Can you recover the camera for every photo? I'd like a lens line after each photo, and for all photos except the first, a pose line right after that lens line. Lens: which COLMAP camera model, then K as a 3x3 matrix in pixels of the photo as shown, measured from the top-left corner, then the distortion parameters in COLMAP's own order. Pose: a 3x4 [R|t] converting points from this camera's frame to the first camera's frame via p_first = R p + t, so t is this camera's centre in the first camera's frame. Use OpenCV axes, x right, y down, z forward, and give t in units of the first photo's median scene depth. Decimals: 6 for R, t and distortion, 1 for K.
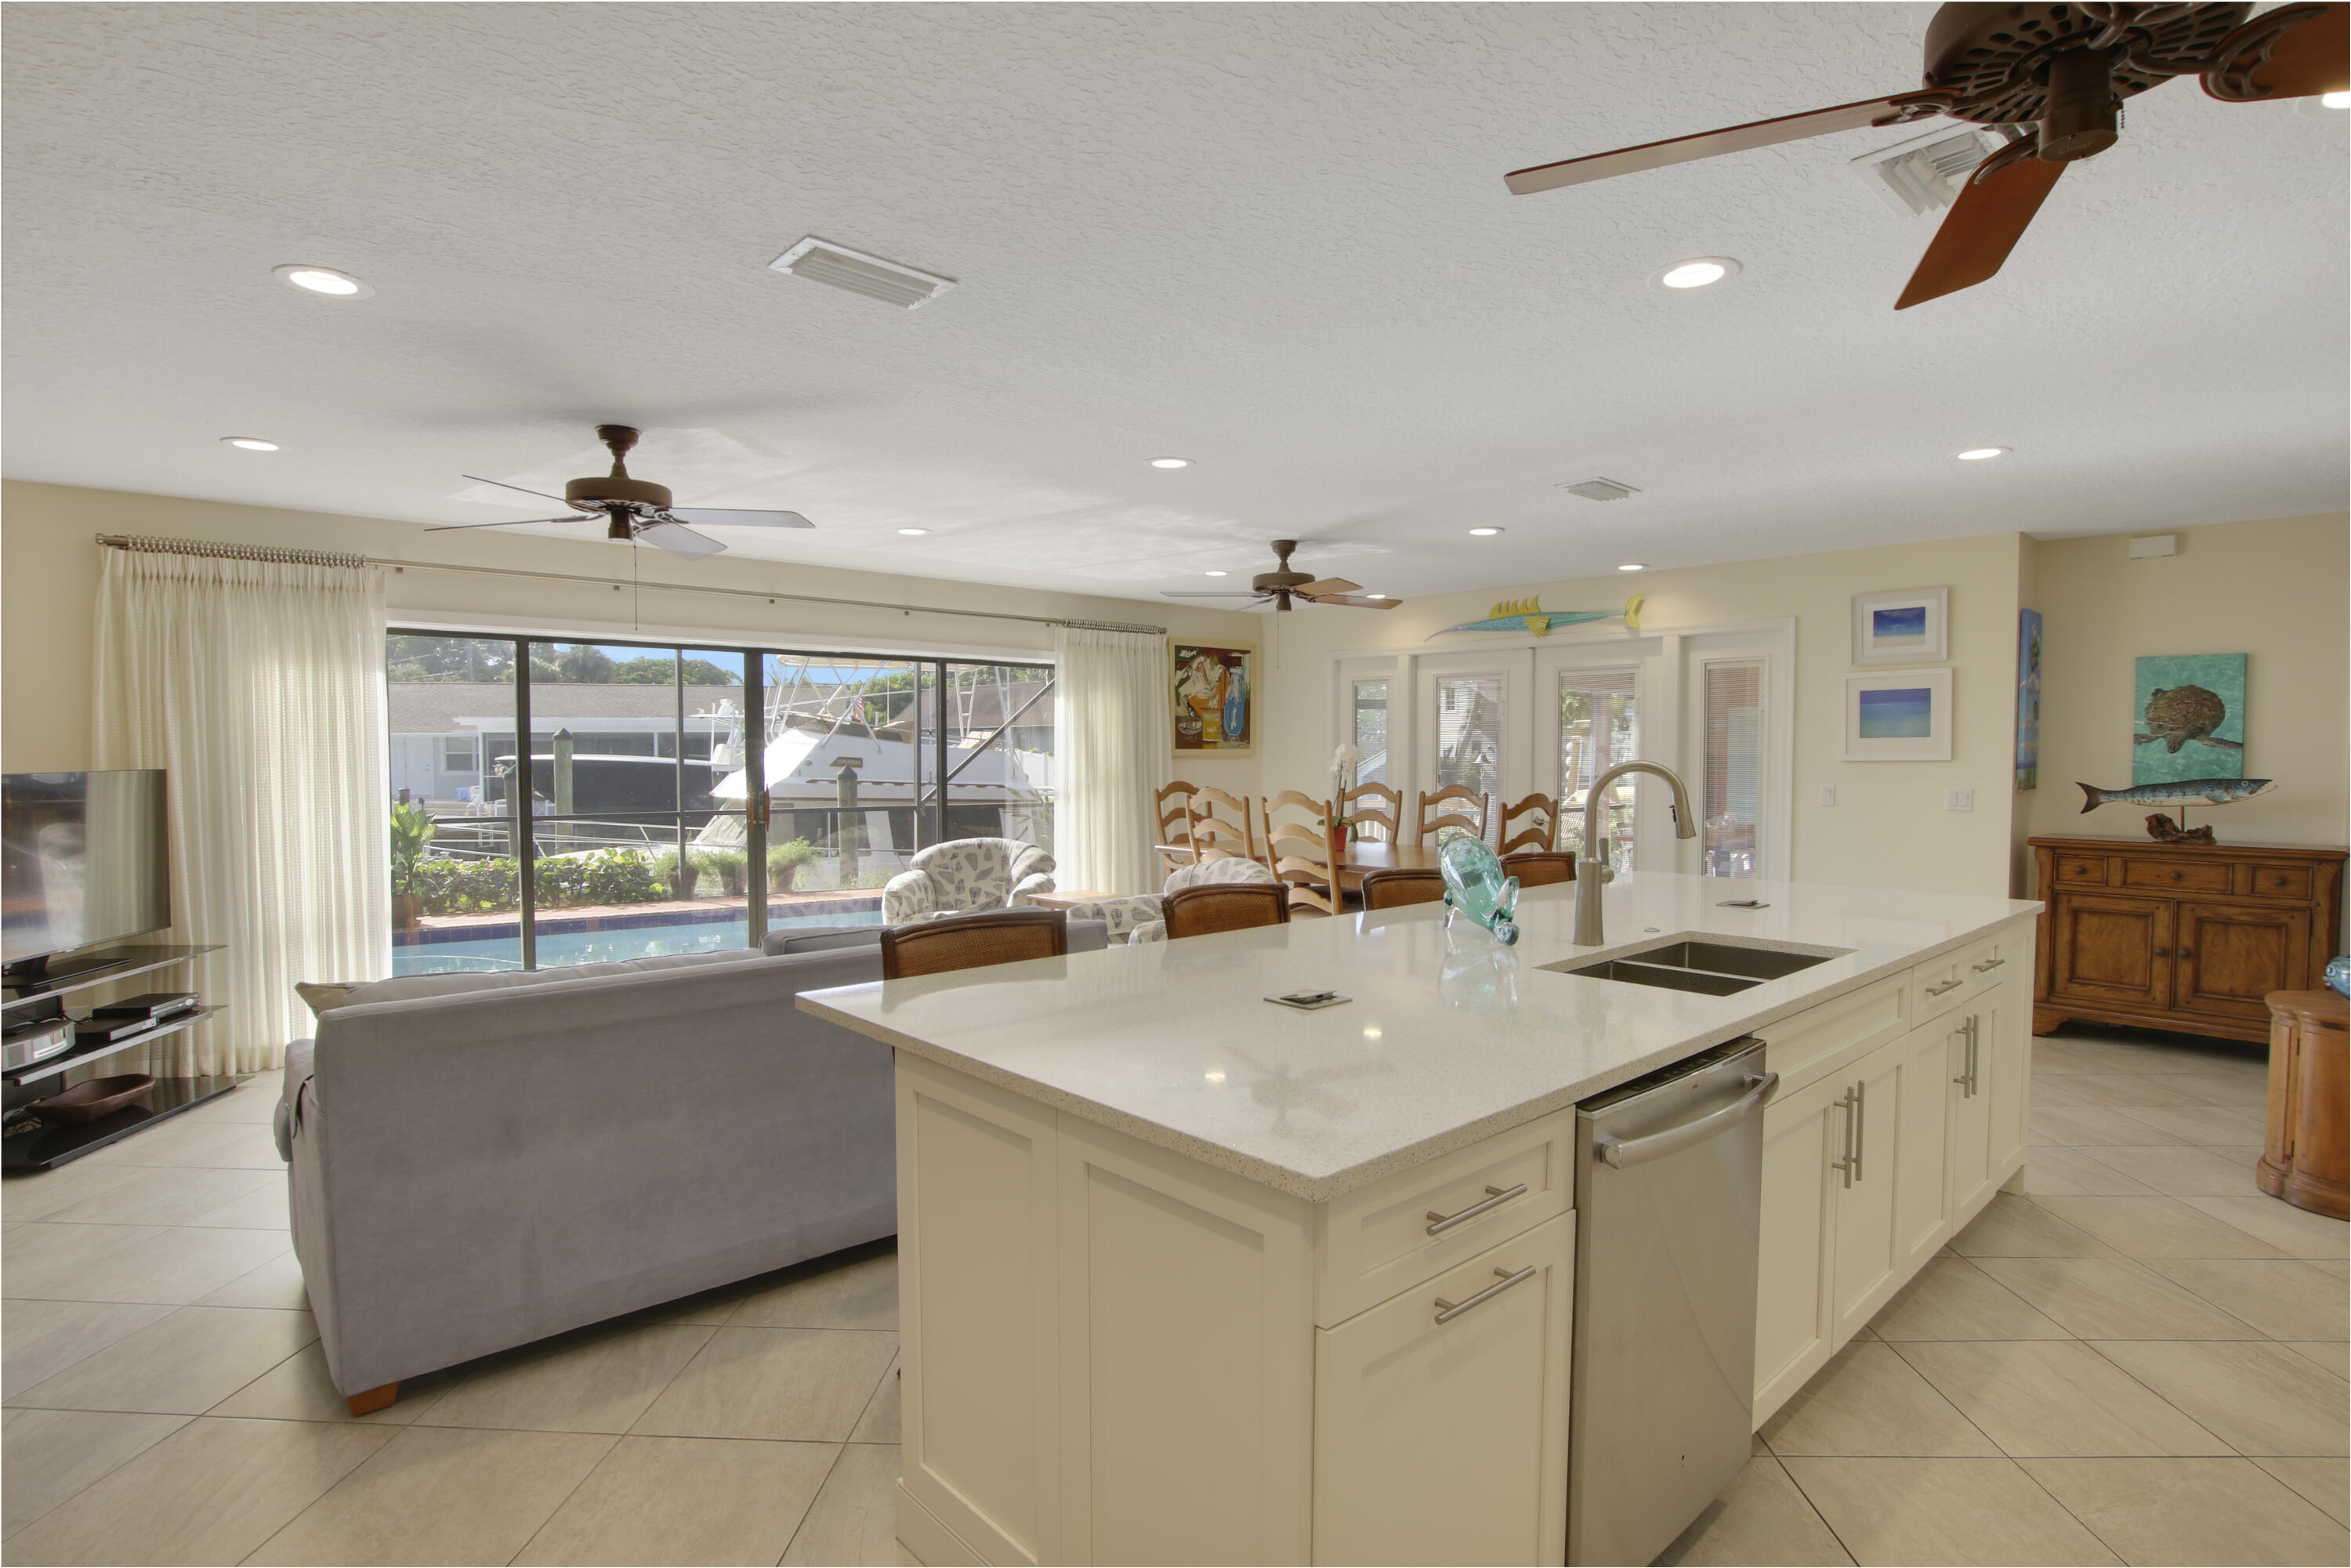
lens RADIAL K [[1185.7, 0, 1190.5], [0, 1185.7, 795.2], [0, 0, 1]] dist [-0.029638, 0.004263]
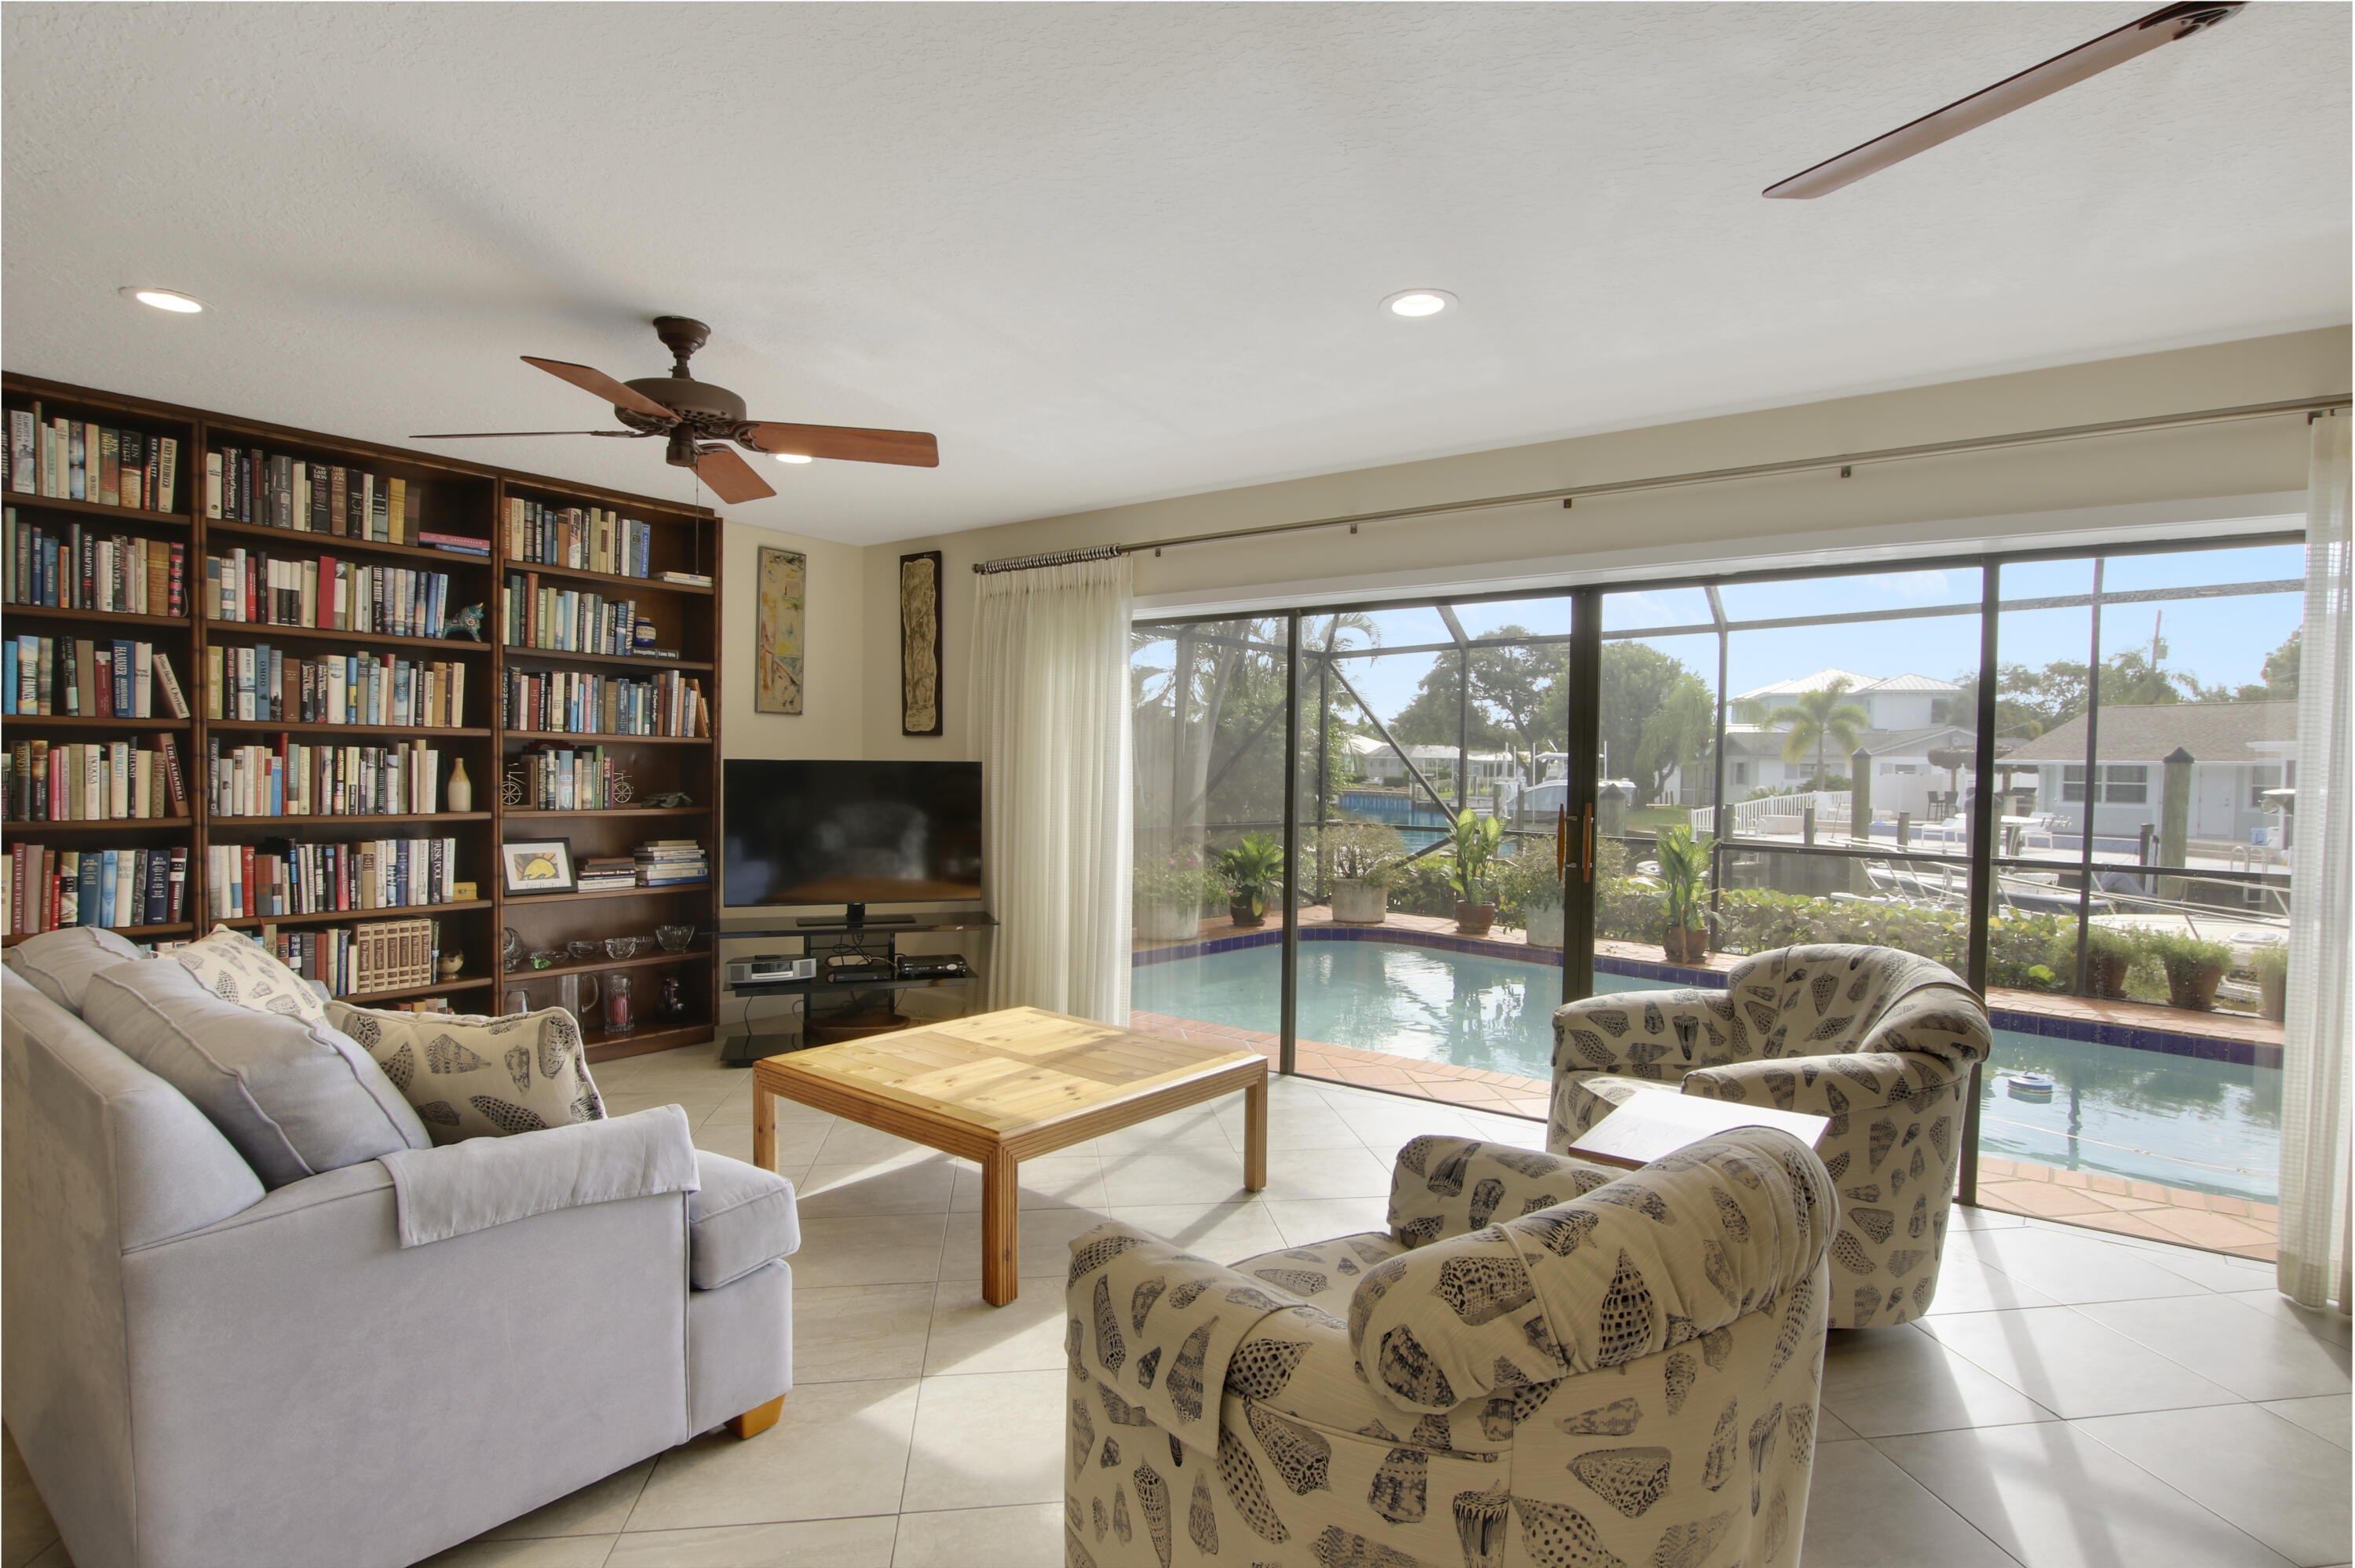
lens RADIAL K [[1187.6, 0, 1192.1], [0, 1187.6, 800.5], [0, 0, 1]] dist [-0.029638, 0.004263]
pose [[0.181224, 0.030197, -0.982978, 0.199209], [-0.054313, 0.998310, 0.020655, -0.013141], [0.981941, 0.049645, 0.182558, 0.662559]]
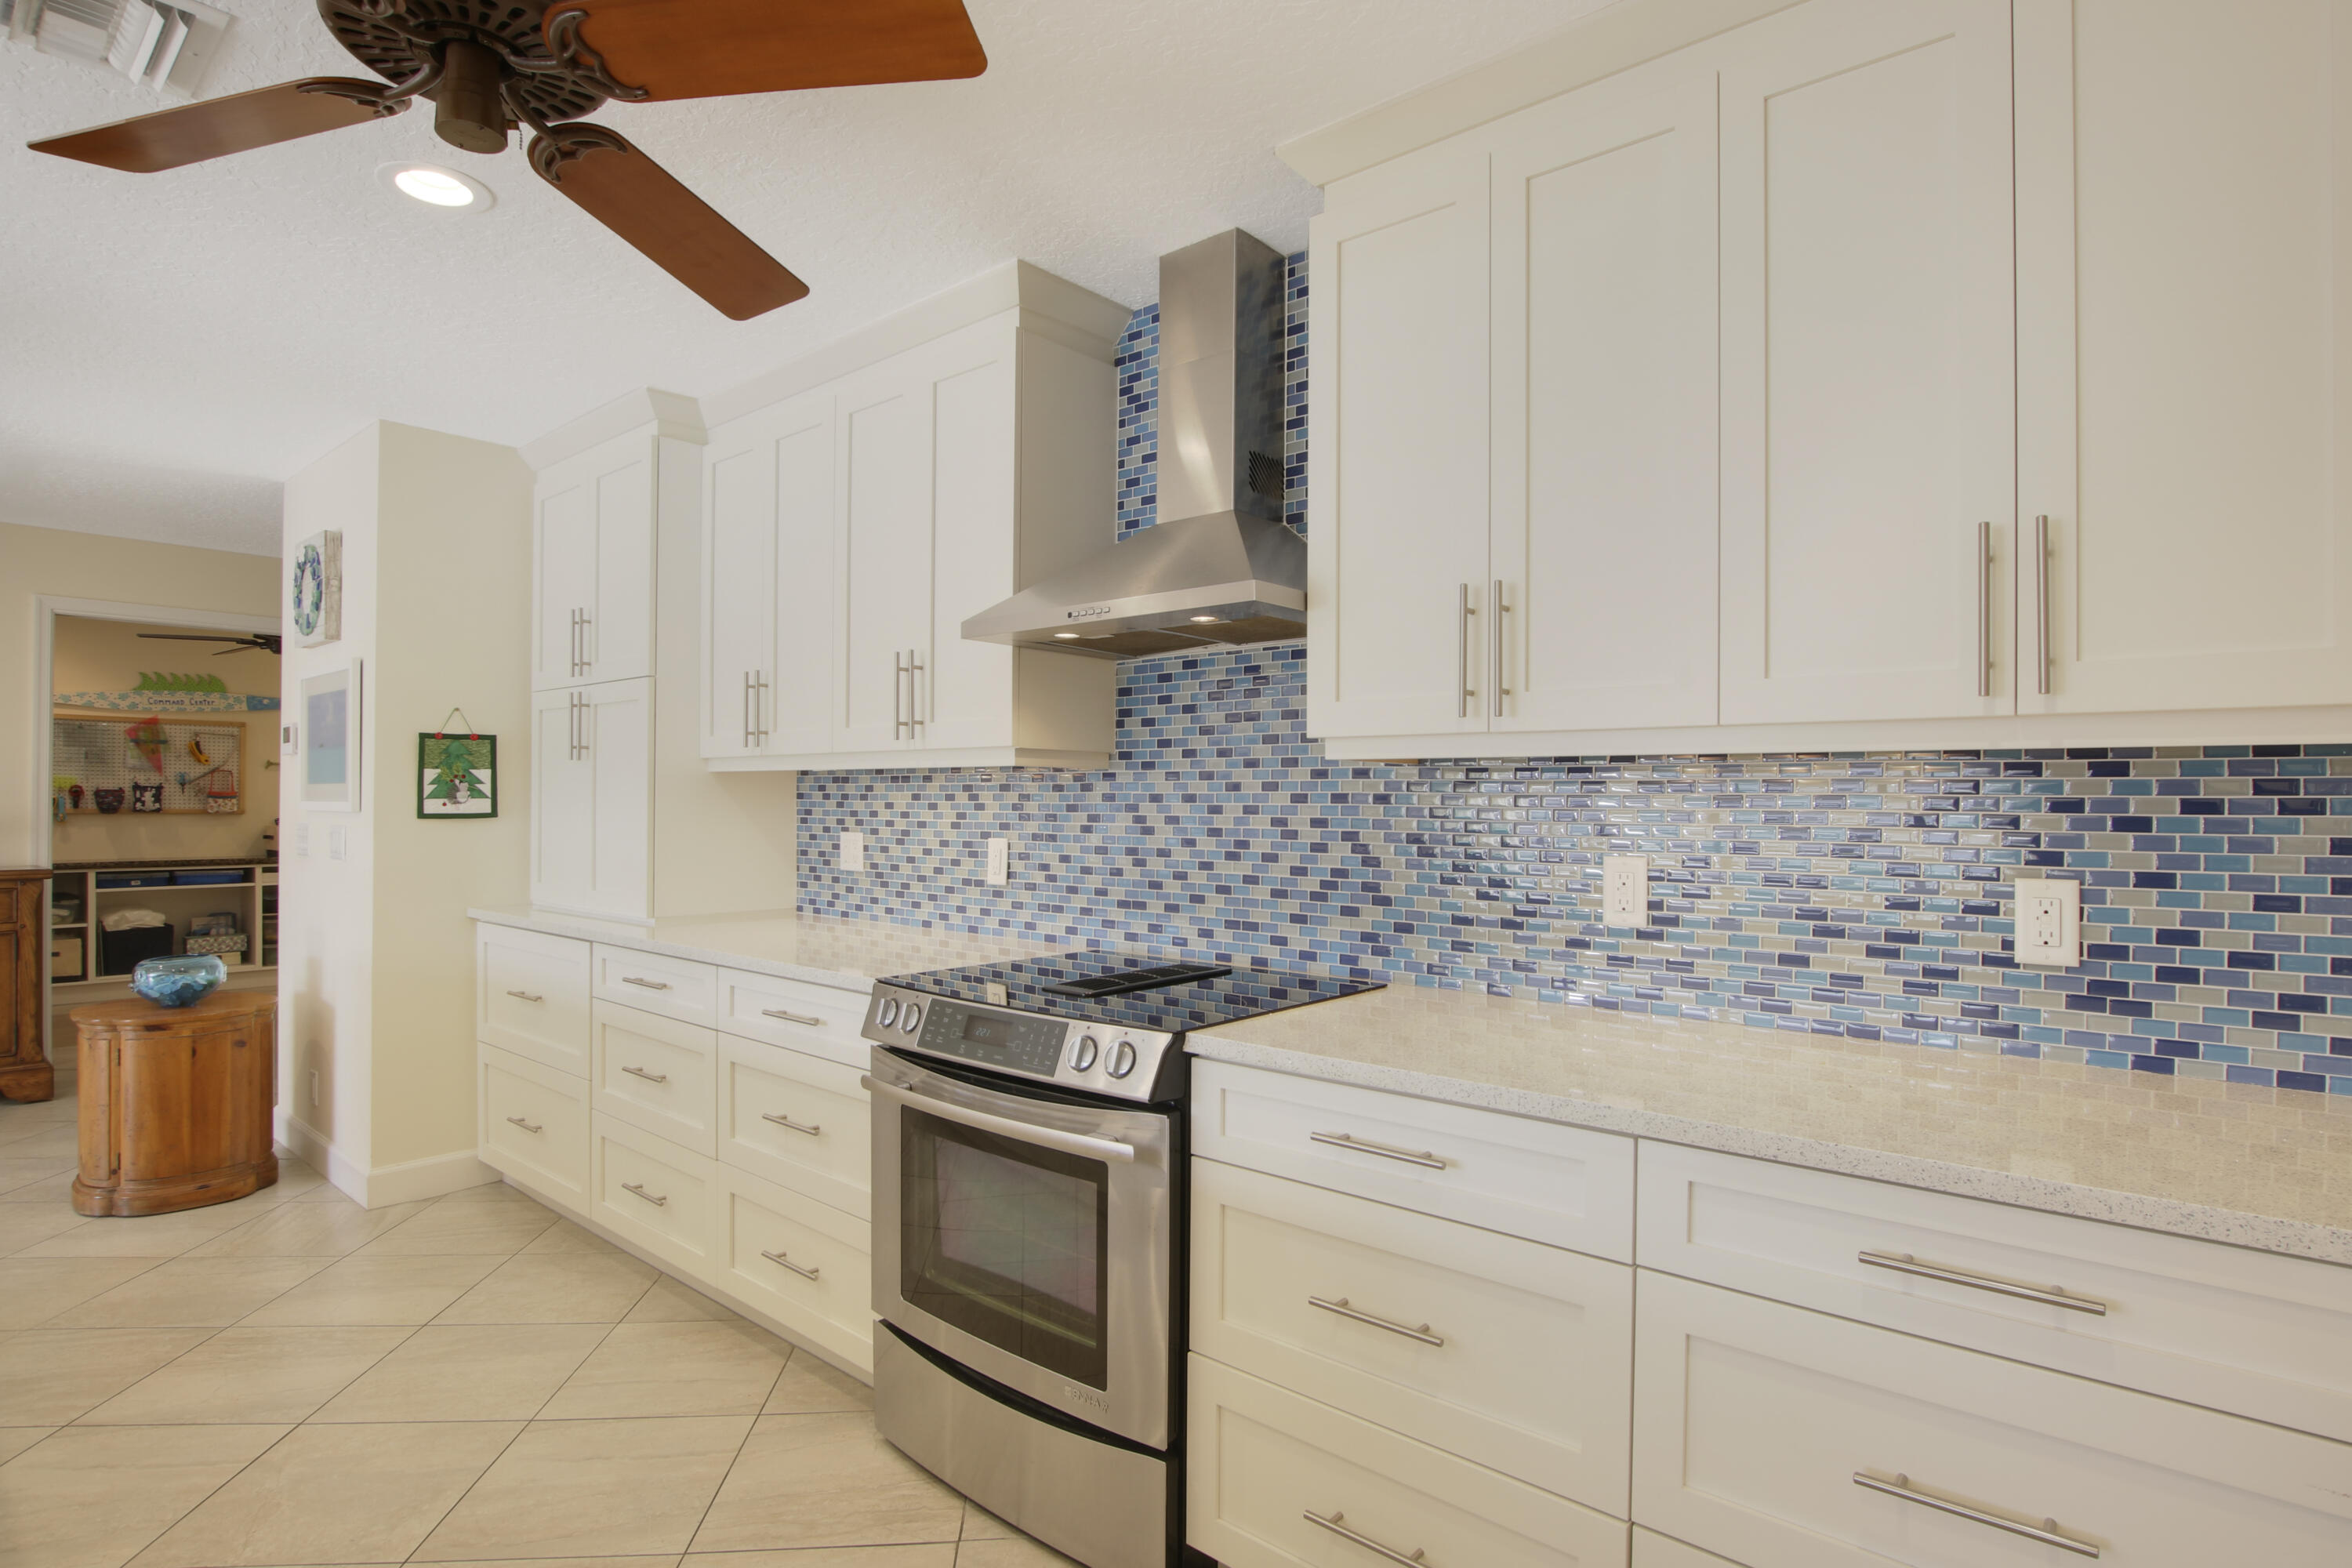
lens RADIAL K [[1186.3, 0, 1188.1], [0, 1186.3, 798.7], [0, 0, 1]] dist [-0.029638, 0.004263]
pose [[-0.124771, -0.000080, 0.992186, -0.071916], [0.032590, 0.999460, 0.004179, 0.010699], [-0.991650, 0.032857, -0.124701, 0.102853]]
